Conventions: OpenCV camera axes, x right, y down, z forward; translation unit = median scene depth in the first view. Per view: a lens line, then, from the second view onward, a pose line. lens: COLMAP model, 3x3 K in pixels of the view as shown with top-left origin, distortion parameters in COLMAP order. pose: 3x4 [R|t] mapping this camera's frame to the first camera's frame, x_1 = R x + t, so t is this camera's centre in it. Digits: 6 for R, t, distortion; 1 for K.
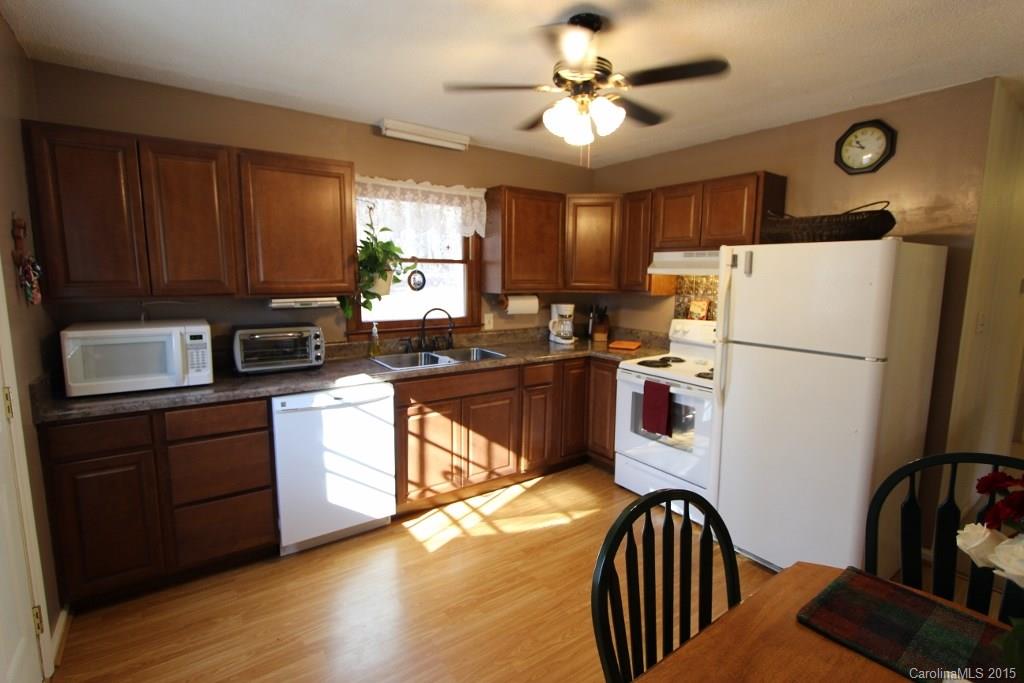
lens RADIAL K [[472.7, 0, 511.7], [0, 472.7, 335.6], [0, 0, 1]] dist [-0.015561, 0.001137]
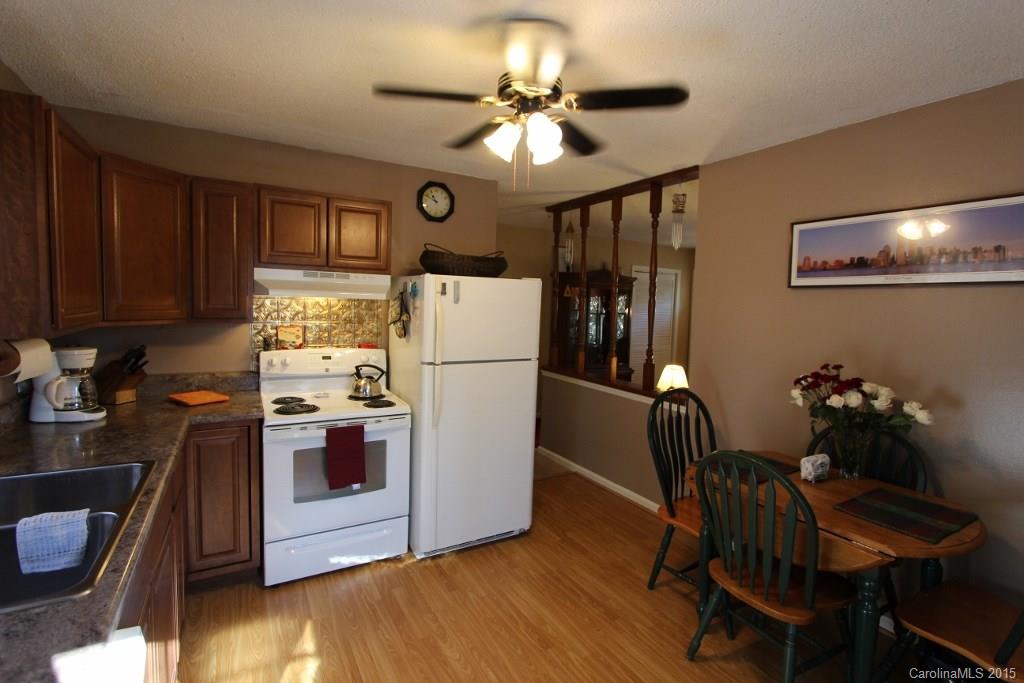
lens RADIAL K [[476.4, 0, 508.8], [0, 476.4, 334.5], [0, 0, 1]] dist [-0.012339, 0.000297]
pose [[0.096559, -0.078483, 0.992228, -0.432972], [0.100250, 0.992584, 0.068756, -0.081349], [-0.990266, 0.092832, 0.103710, 0.531576]]
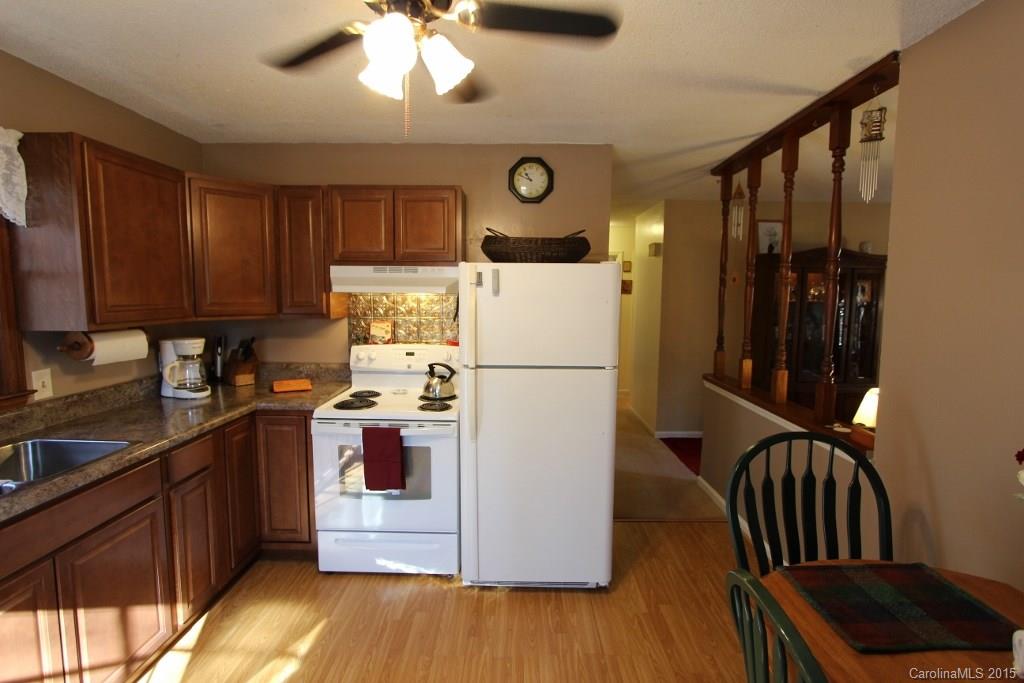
lens RADIAL K [[472.7, 0, 511.7], [0, 472.7, 335.6], [0, 0, 1]] dist [-0.015561, 0.001137]
pose [[0.594609, -0.082366, 0.799785, -0.166332], [0.104248, 0.994240, 0.024888, -0.046716], [-0.797228, 0.068578, 0.599771, 0.288431]]
